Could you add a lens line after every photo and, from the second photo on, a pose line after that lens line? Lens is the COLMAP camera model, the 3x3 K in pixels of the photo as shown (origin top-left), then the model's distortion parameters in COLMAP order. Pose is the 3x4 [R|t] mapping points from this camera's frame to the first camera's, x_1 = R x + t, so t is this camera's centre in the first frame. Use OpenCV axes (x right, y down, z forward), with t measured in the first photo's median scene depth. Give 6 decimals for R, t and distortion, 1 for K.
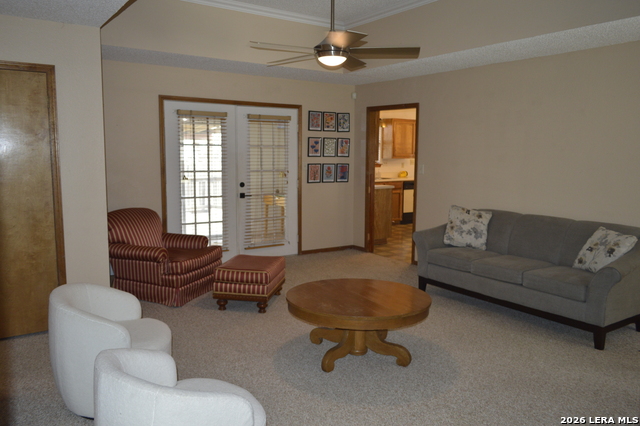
lens RADIAL K [[502.7, 0, 317.8], [0, 502.7, 212.7], [0, 0, 1]] dist [0.002154, -0.038448]
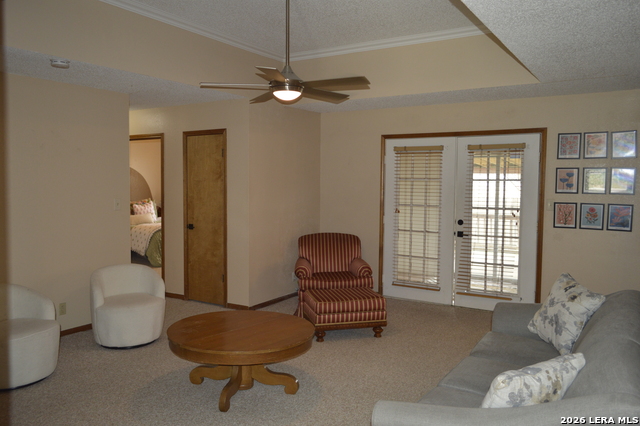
lens RADIAL K [[502.7, 0, 318.1], [0, 502.7, 213.1], [0, 0, 1]] dist [0.002154, -0.038448]
pose [[0.407459, 0.045119, -0.912108, 0.543145], [-0.117134, 0.993111, -0.003200, -0.037042], [0.905680, 0.108143, 0.409937, 0.368406]]
